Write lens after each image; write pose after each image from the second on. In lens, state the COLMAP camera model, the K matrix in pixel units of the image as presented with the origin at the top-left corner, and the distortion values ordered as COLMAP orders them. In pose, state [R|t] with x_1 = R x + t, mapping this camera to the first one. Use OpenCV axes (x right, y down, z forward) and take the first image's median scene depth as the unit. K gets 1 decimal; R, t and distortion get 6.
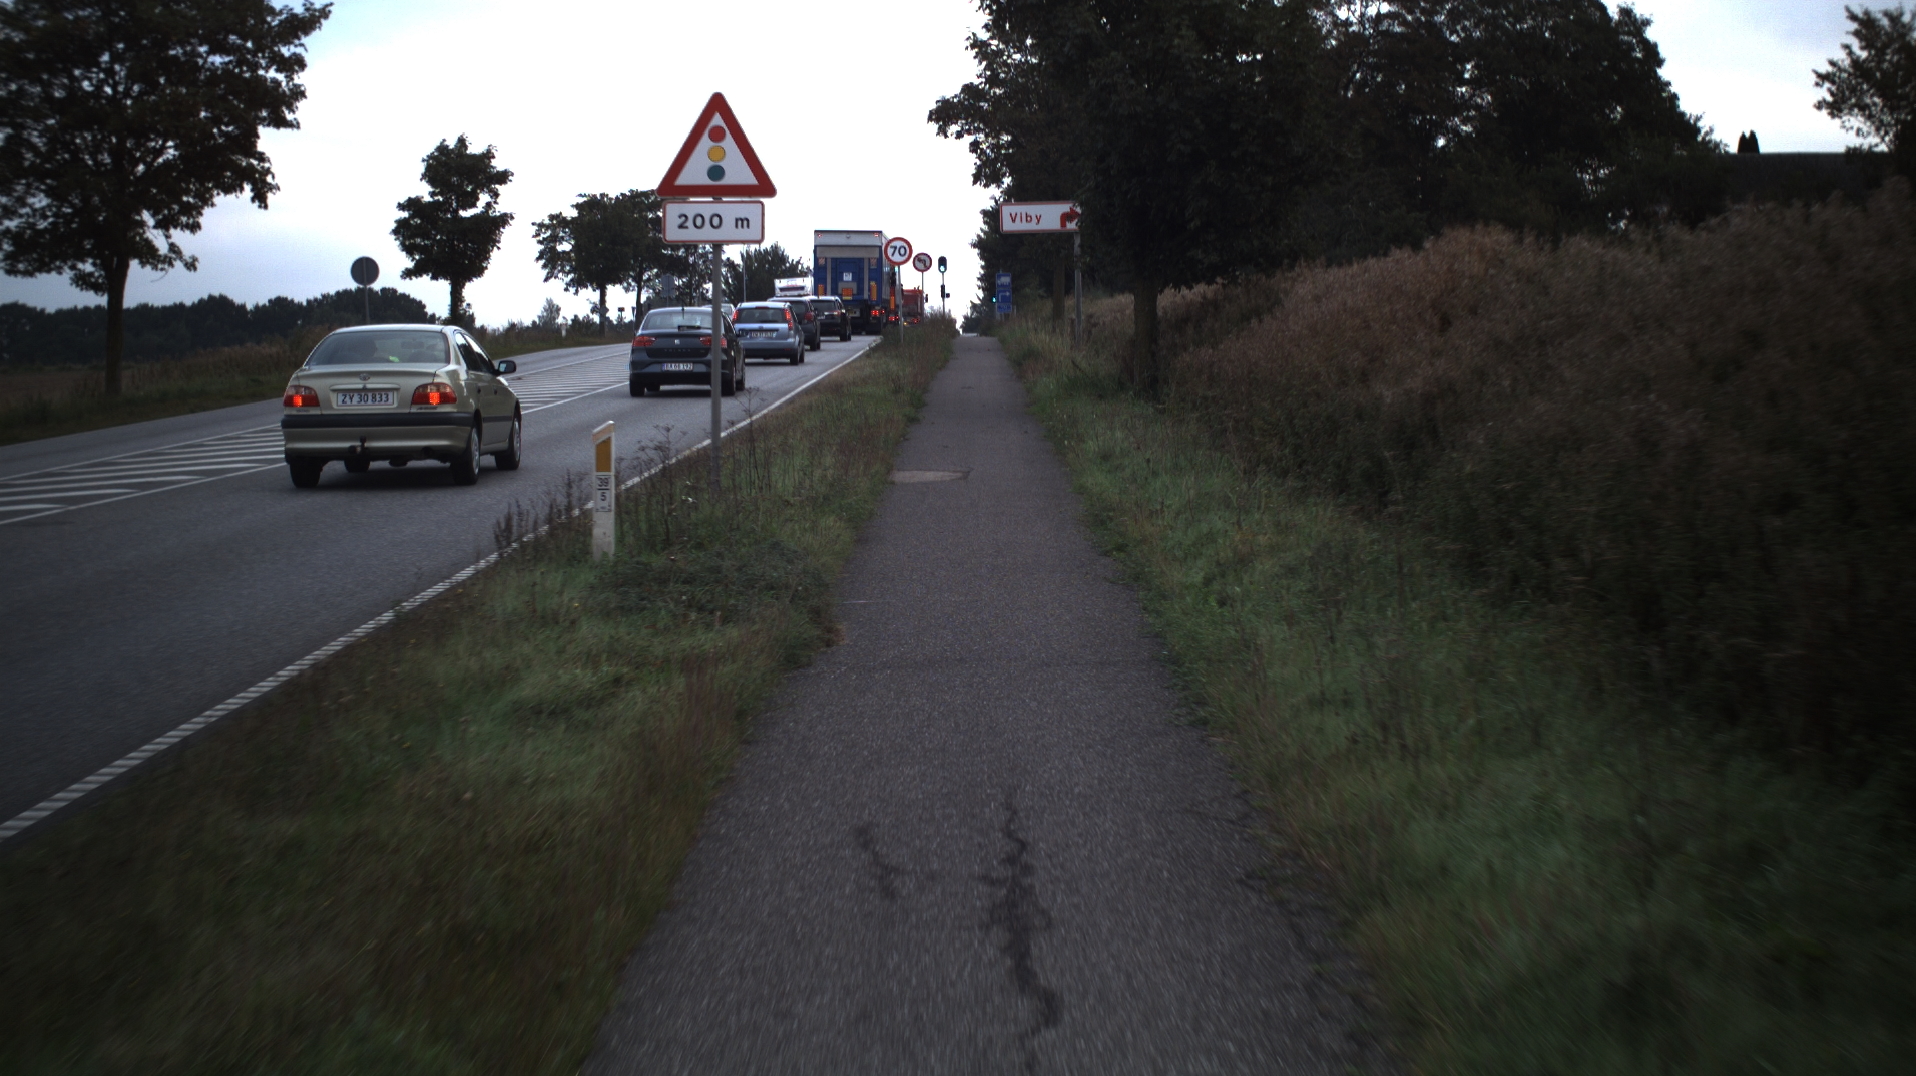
lens RADIAL K [[1646.1, 0, 952.6], [0, 1646.1, 533.0], [0, 0, 1]] dist [-0.054339, -0.035264]
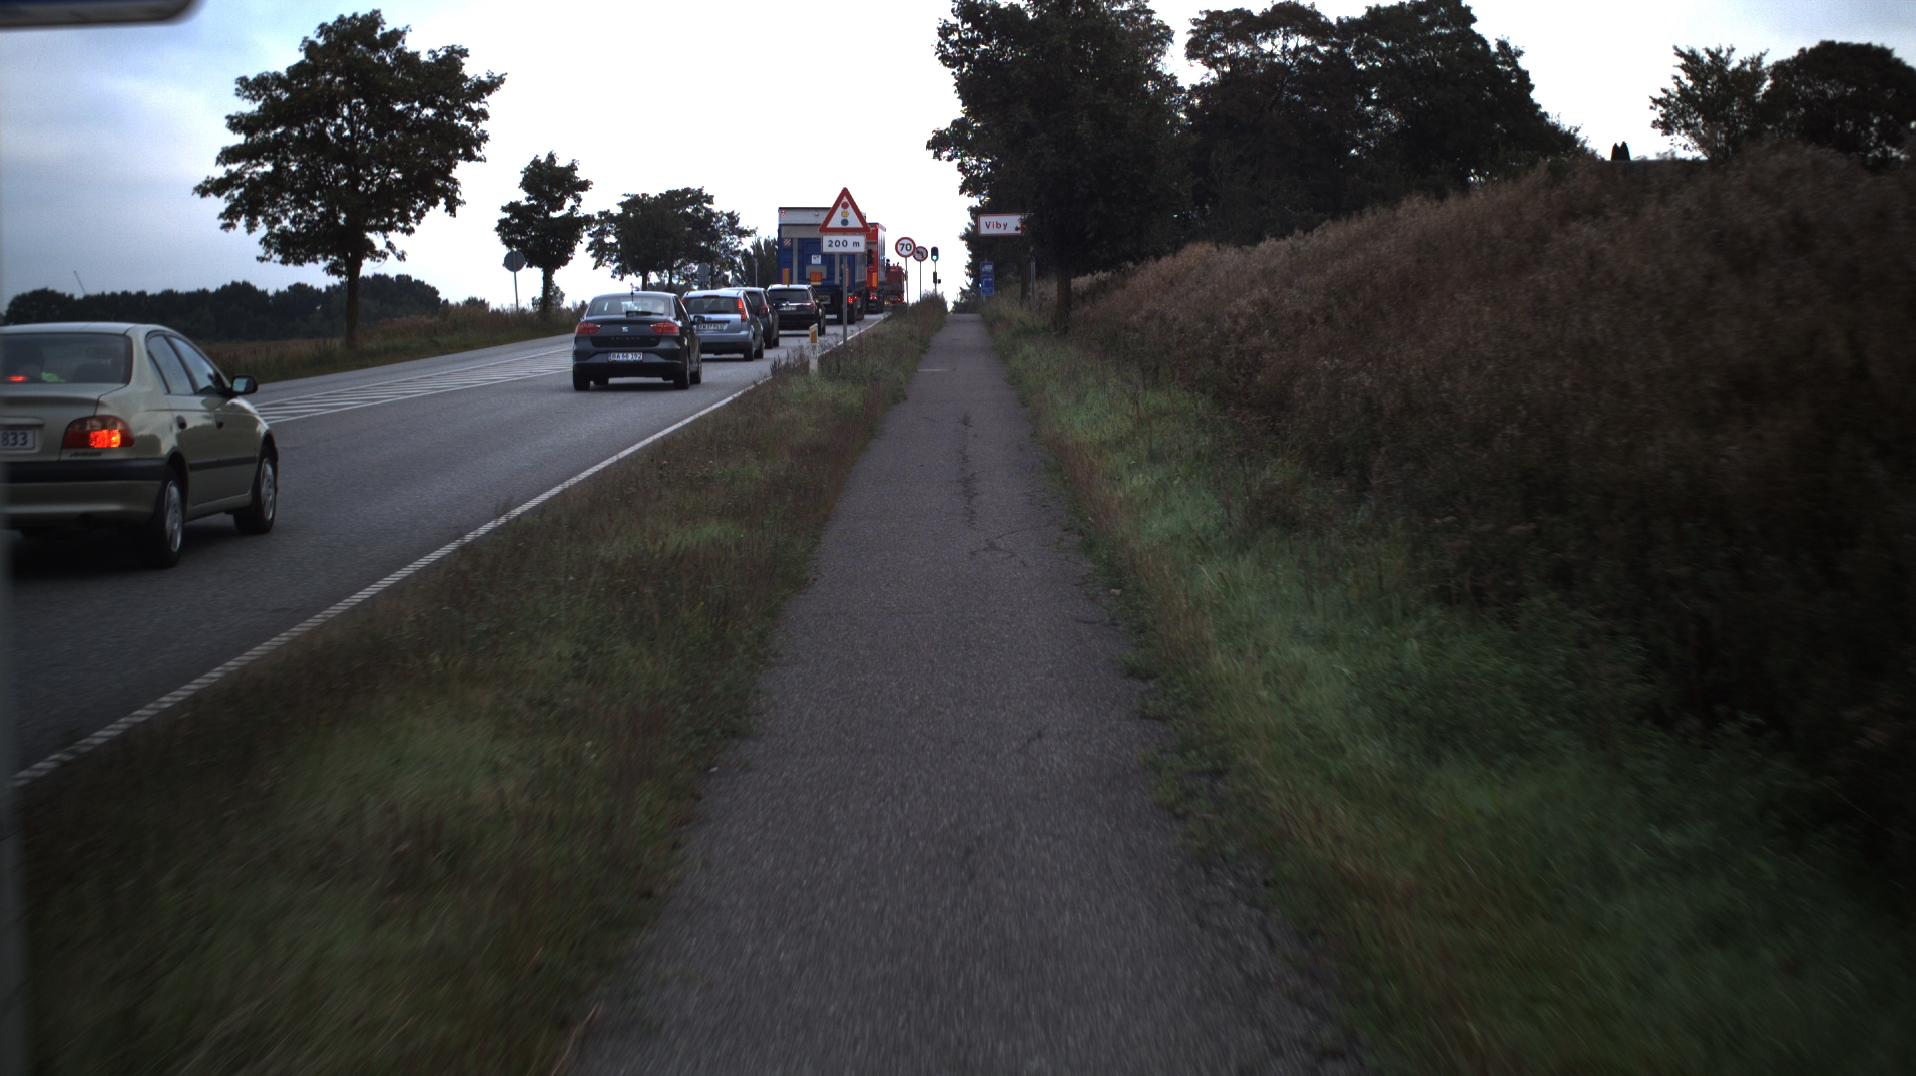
lens RADIAL K [[2008.8, 0, 951.6], [0, 2008.8, 543.7], [0, 0, 1]] dist [-0.110820, 0.000000]
pose [[0.999983, -0.000458, 0.005889, -0.003551], [0.000544, 0.999892, -0.014669, 0.078842], [-0.005881, 0.014672, 0.999875, -0.523829]]
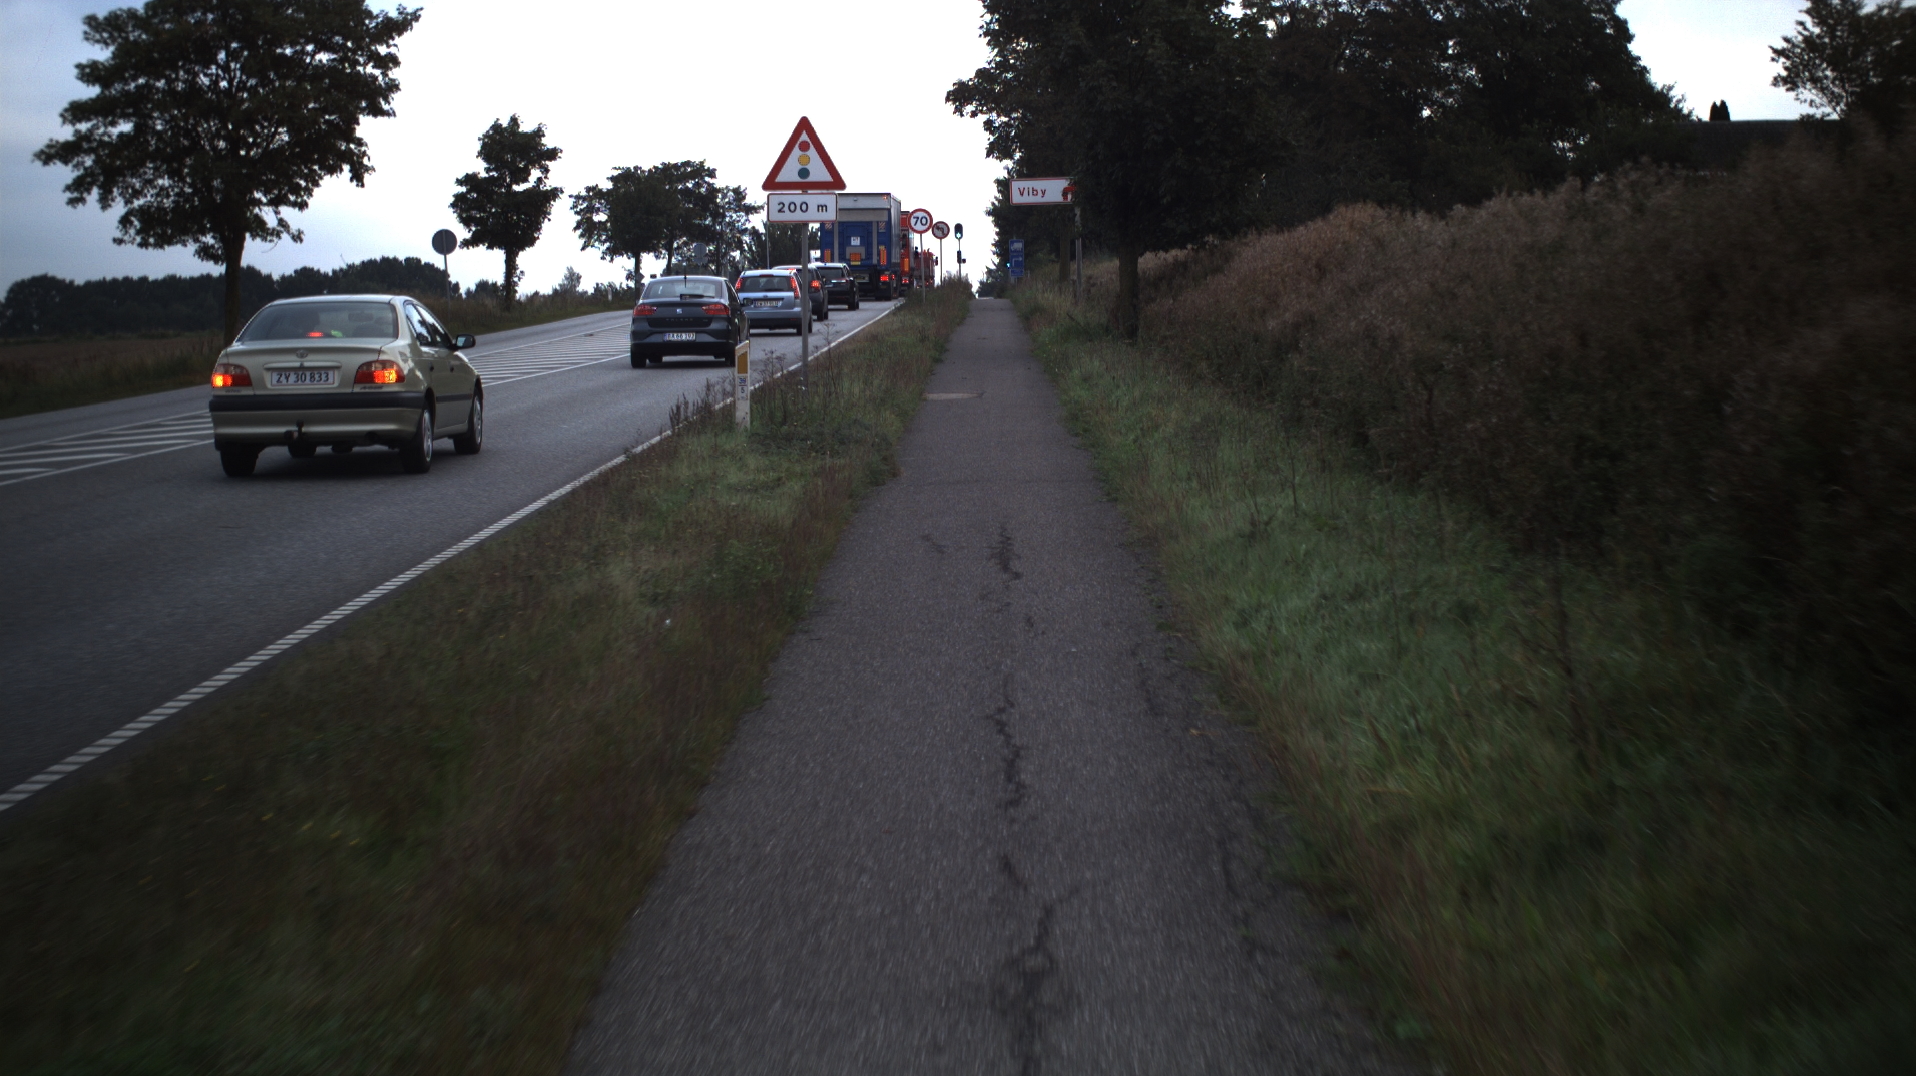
lens RADIAL K [[1754.3, 0, 966.8], [0, 1754.3, 521.8], [0, 0, 1]] dist [-0.080452, -0.006532]
pose [[0.999978, -0.006430, -0.001445, -0.000676], [0.006436, 0.999970, 0.004221, 0.022931], [0.001418, -0.004230, 0.999990, -0.153584]]
